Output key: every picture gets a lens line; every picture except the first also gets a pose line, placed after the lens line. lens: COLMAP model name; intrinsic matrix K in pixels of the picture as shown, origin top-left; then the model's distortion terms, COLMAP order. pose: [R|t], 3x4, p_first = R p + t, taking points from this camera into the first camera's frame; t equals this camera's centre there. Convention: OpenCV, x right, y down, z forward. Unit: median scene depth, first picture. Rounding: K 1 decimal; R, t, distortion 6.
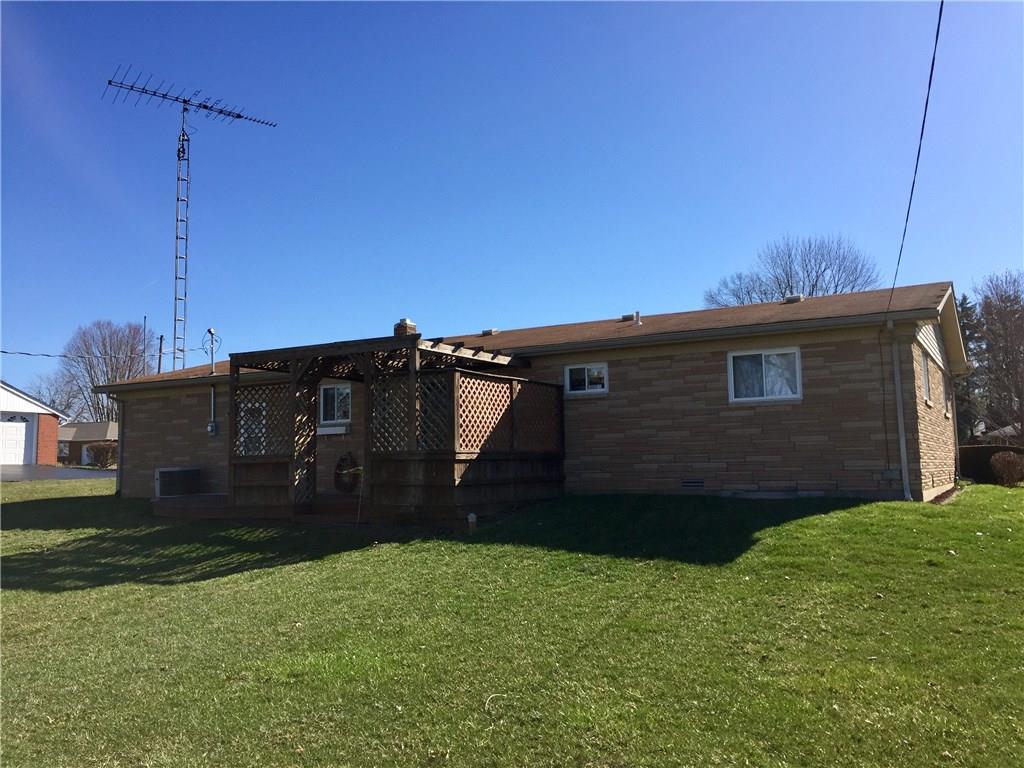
lens RADIAL K [[883.6, 0, 511.7], [0, 883.6, 382.7], [0, 0, 1]] dist [0.044953, 0.002297]
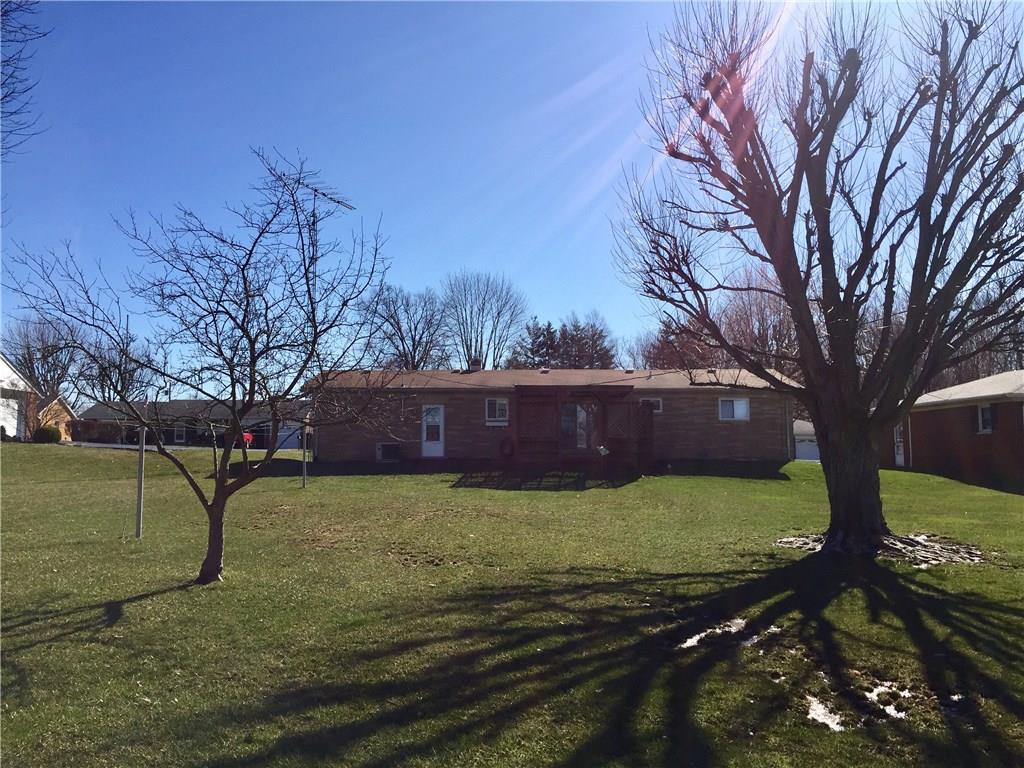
lens RADIAL K [[883.6, 0, 512.0], [0, 883.6, 384.7], [0, 0, 1]] dist [0.044953, 0.002297]
pose [[0.860769, 0.055716, 0.505937, -1.329707], [-0.066138, 0.997807, 0.002640, -0.037983], [-0.504680, -0.035734, 0.862567, -0.682537]]
